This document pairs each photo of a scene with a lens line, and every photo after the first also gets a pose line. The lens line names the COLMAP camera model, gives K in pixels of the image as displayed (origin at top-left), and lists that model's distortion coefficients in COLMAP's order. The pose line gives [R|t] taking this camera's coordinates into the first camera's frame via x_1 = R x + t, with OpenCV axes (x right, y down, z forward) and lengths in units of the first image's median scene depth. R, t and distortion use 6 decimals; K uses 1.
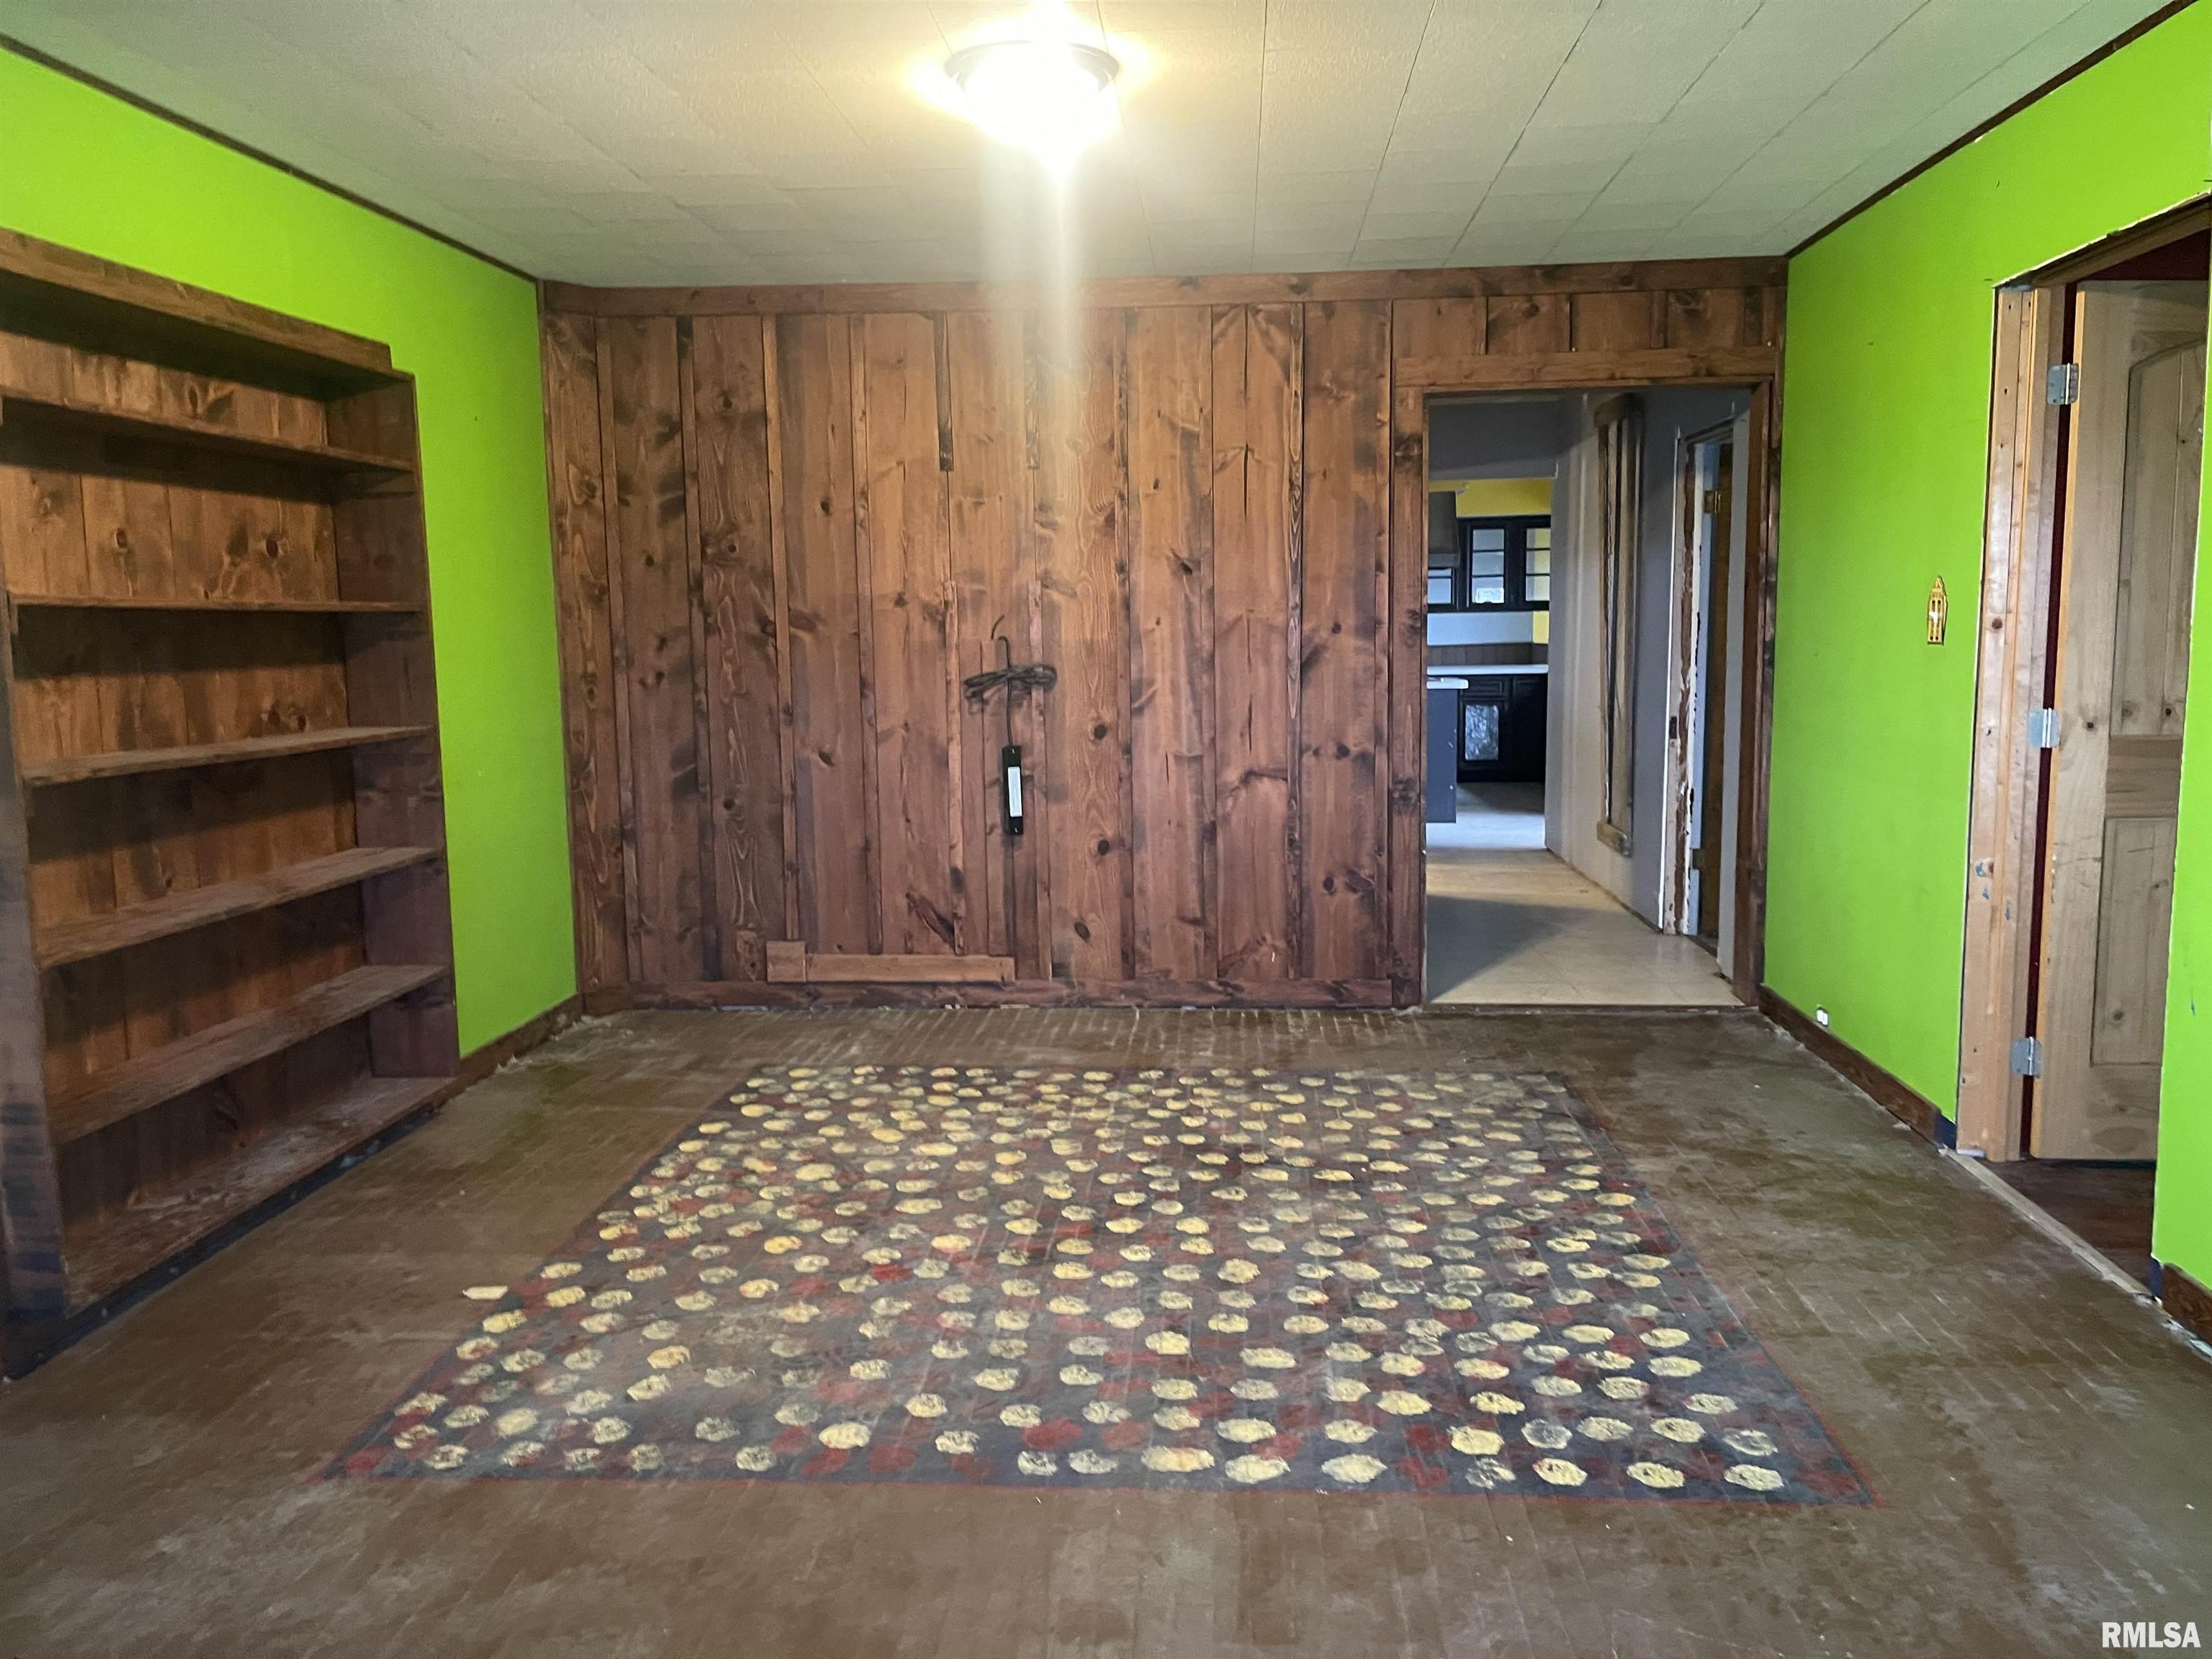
lens RADIAL K [[1671.5, 0, 1109.6], [0, 1671.5, 826.4], [0, 0, 1]] dist [0.086848, -0.095597]
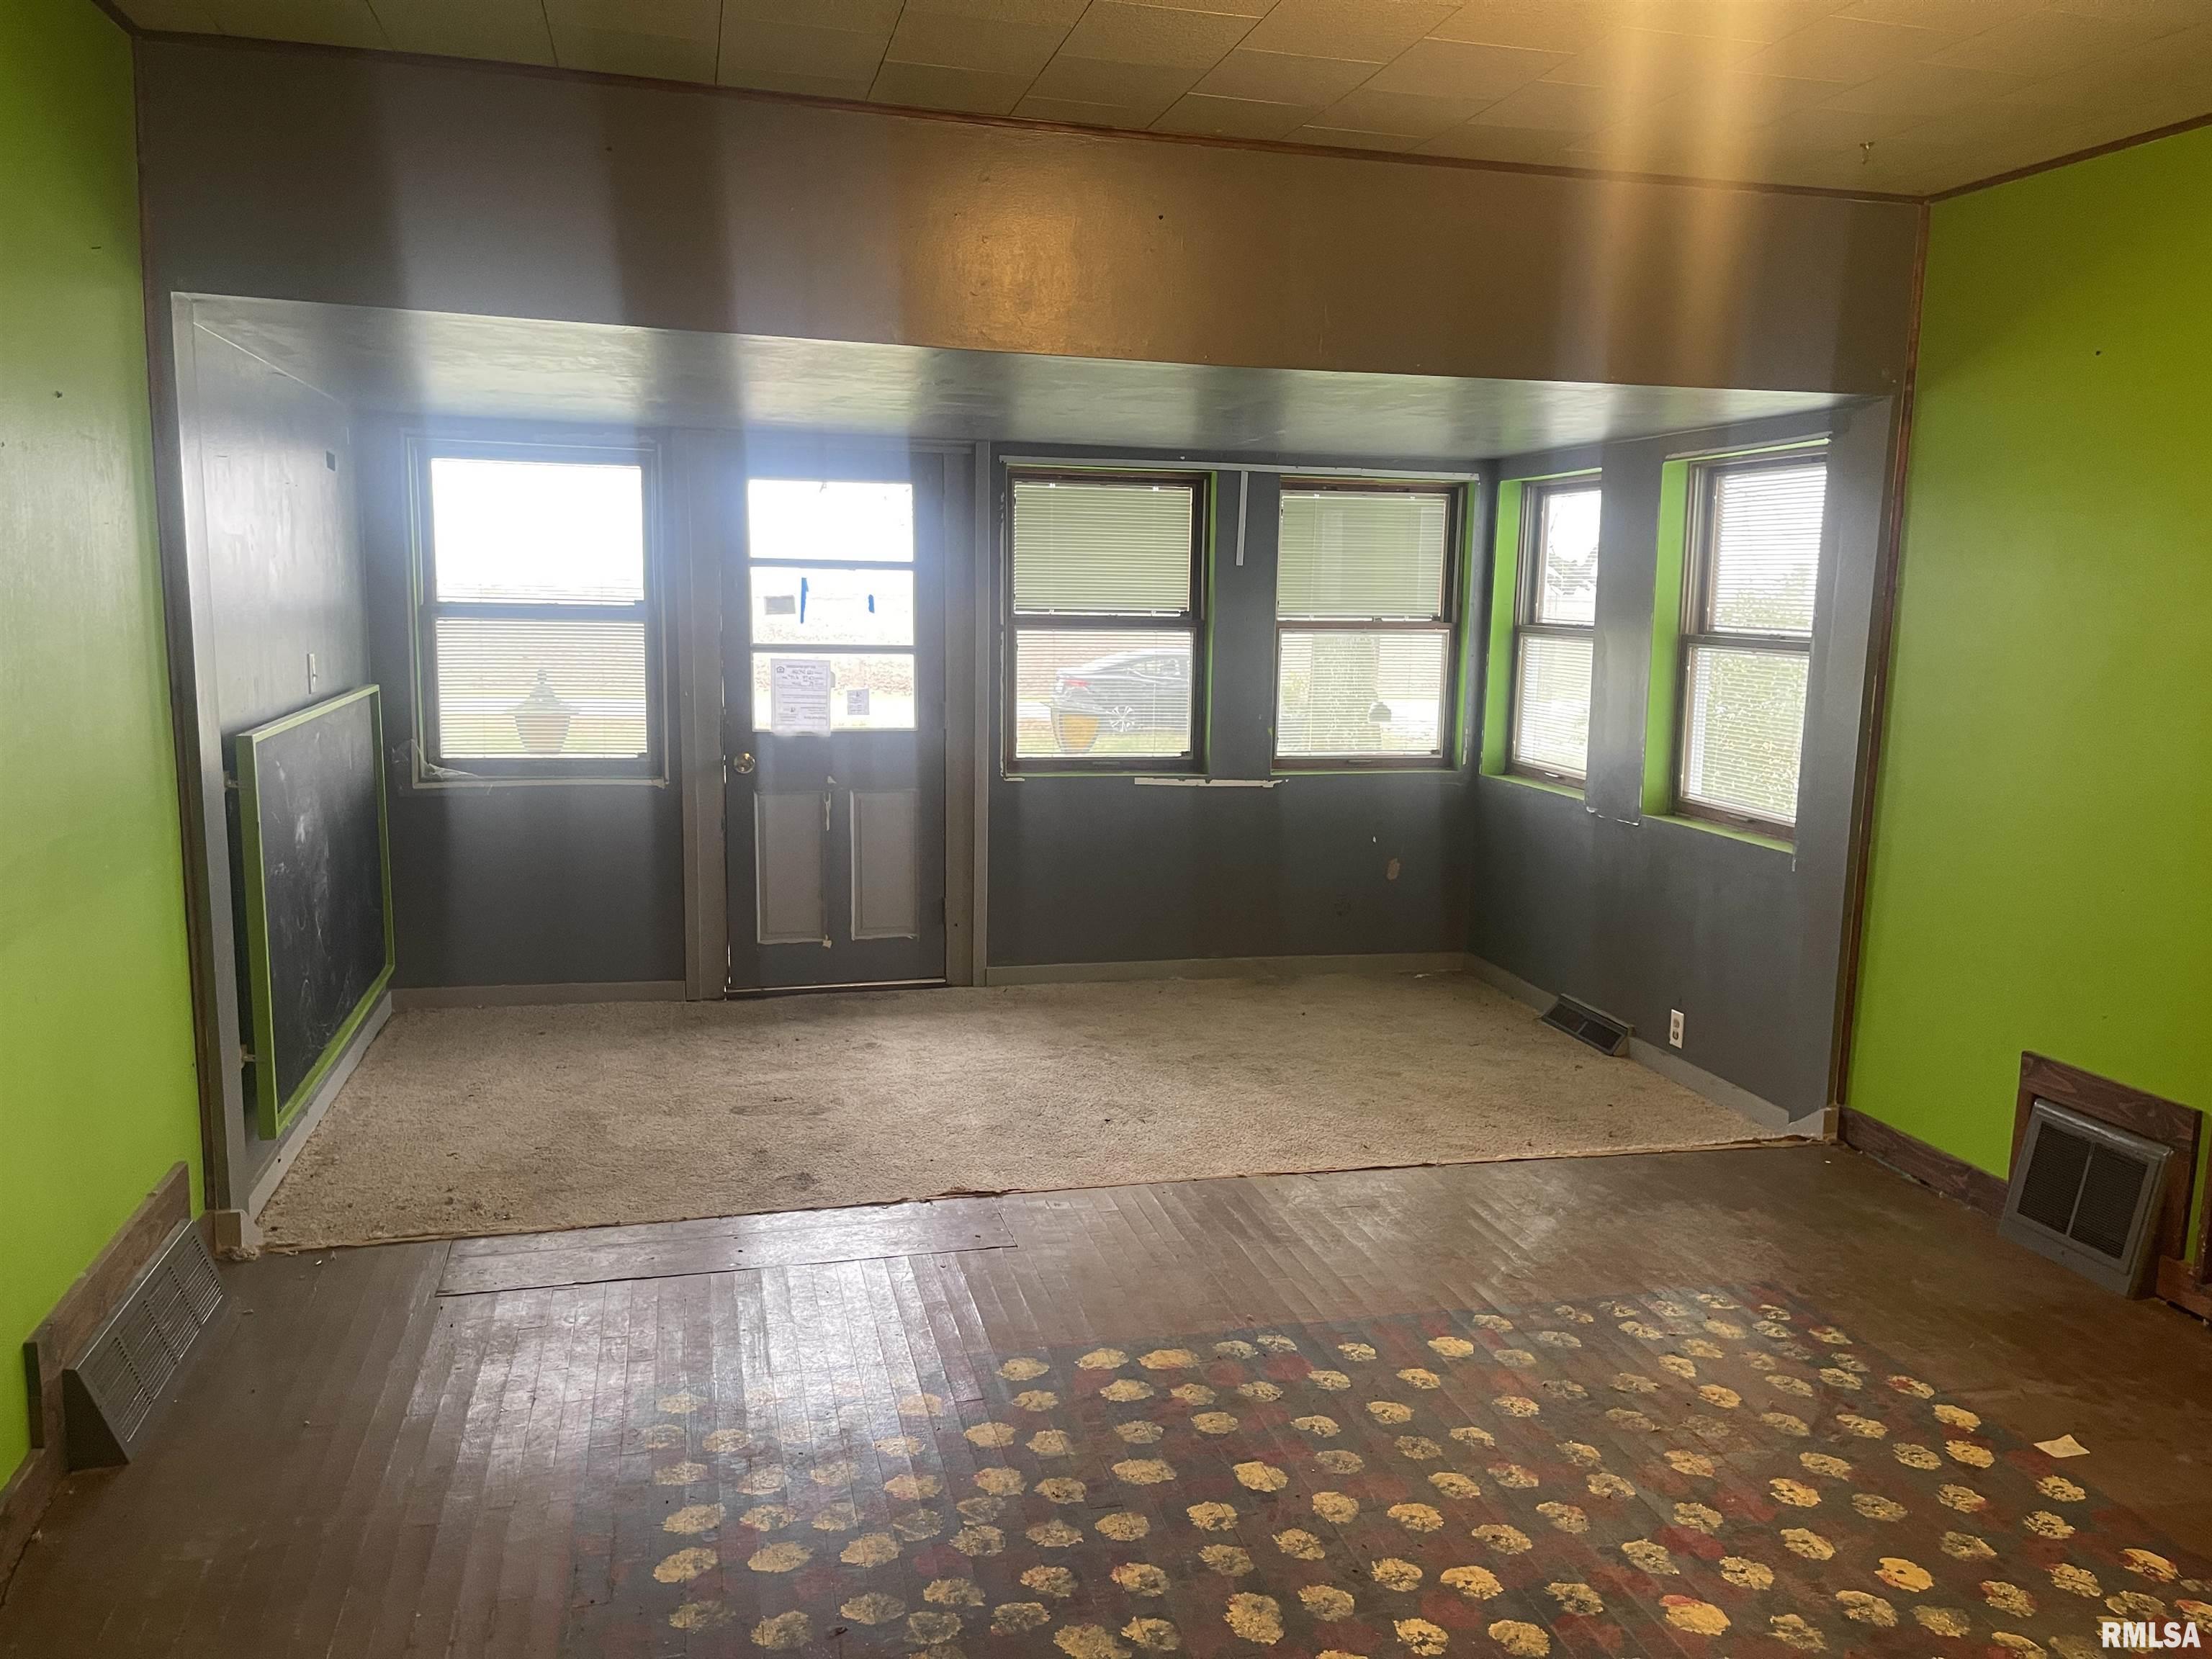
lens RADIAL K [[1683.2, 0, 1106.0], [0, 1683.2, 829.5], [0, 0, 1]] dist [0.095361, -0.115958]
pose [[-0.950183, 0.042351, -0.308802, 0.283024], [-0.043569, 0.962953, 0.266127, -0.193146], [0.308633, 0.266323, -0.913136, 1.288452]]
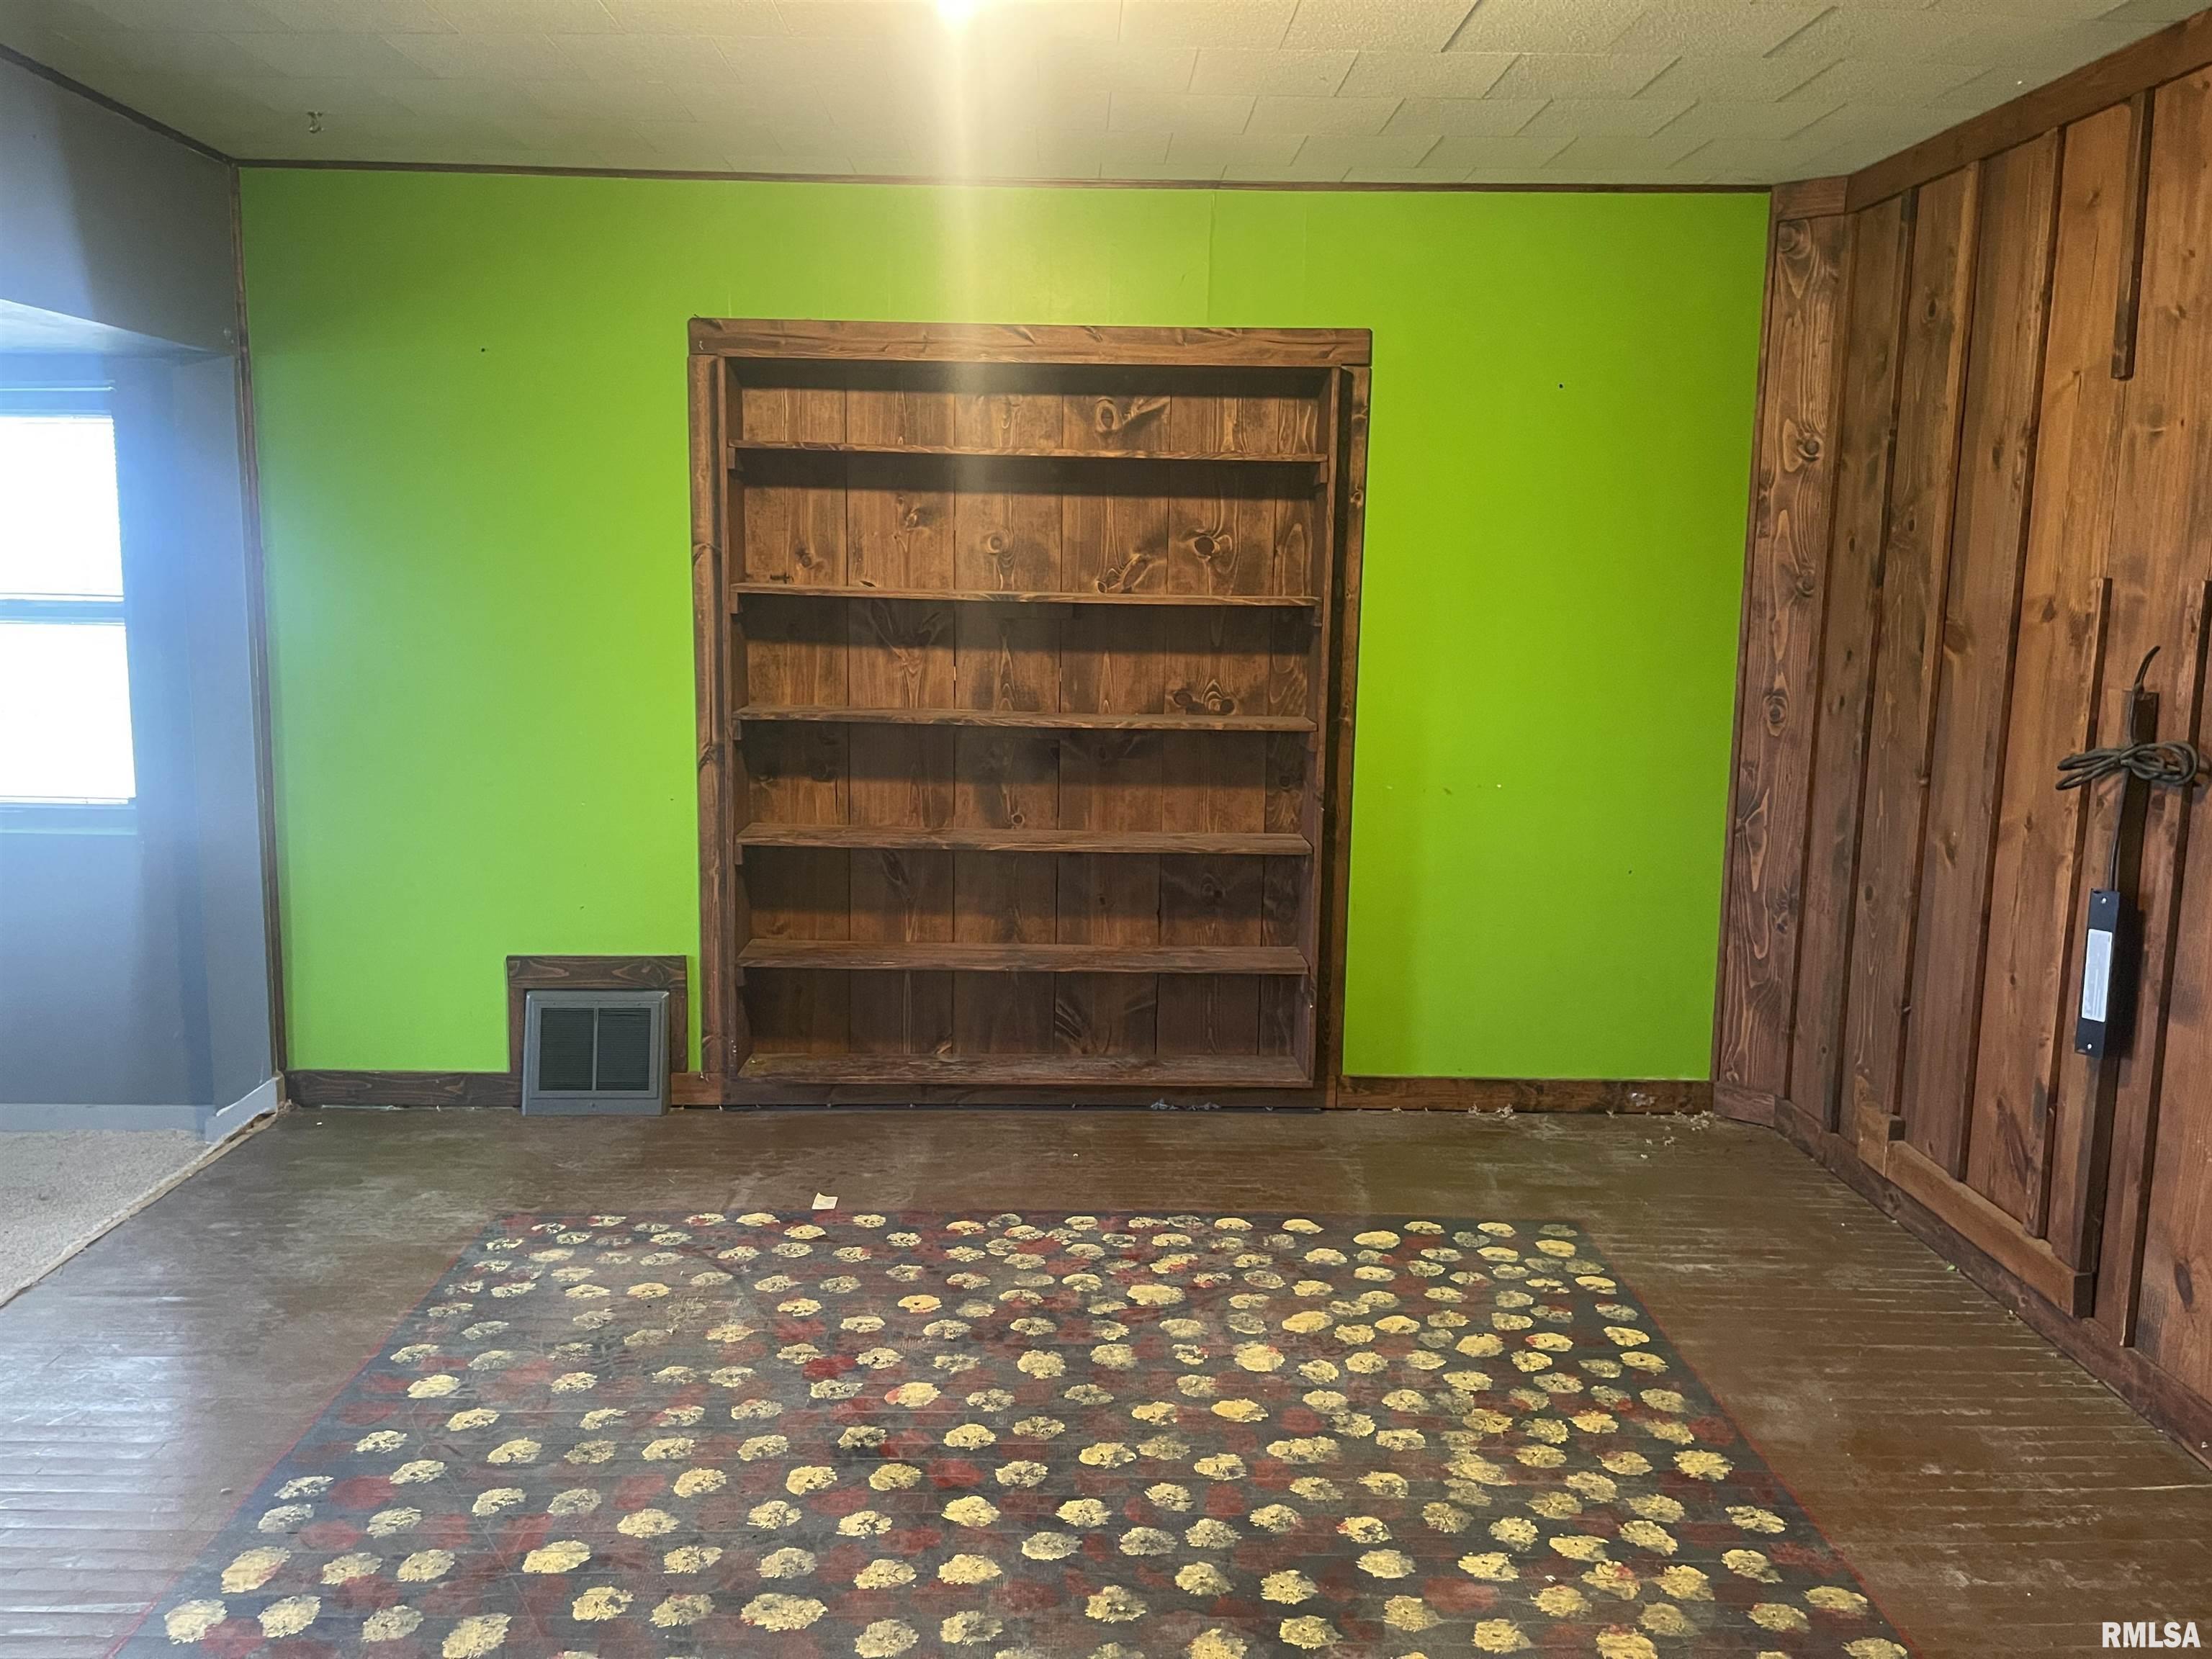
lens RADIAL K [[1671.5, 0, 1109.6], [0, 1671.5, 826.4], [0, 0, 1]] dist [0.086848, -0.095597]
pose [[0.095164, 0.168068, -0.981171, 0.600142], [-0.140896, 0.977996, 0.153859, -0.146162], [0.985440, 0.123602, 0.116750, 0.848887]]
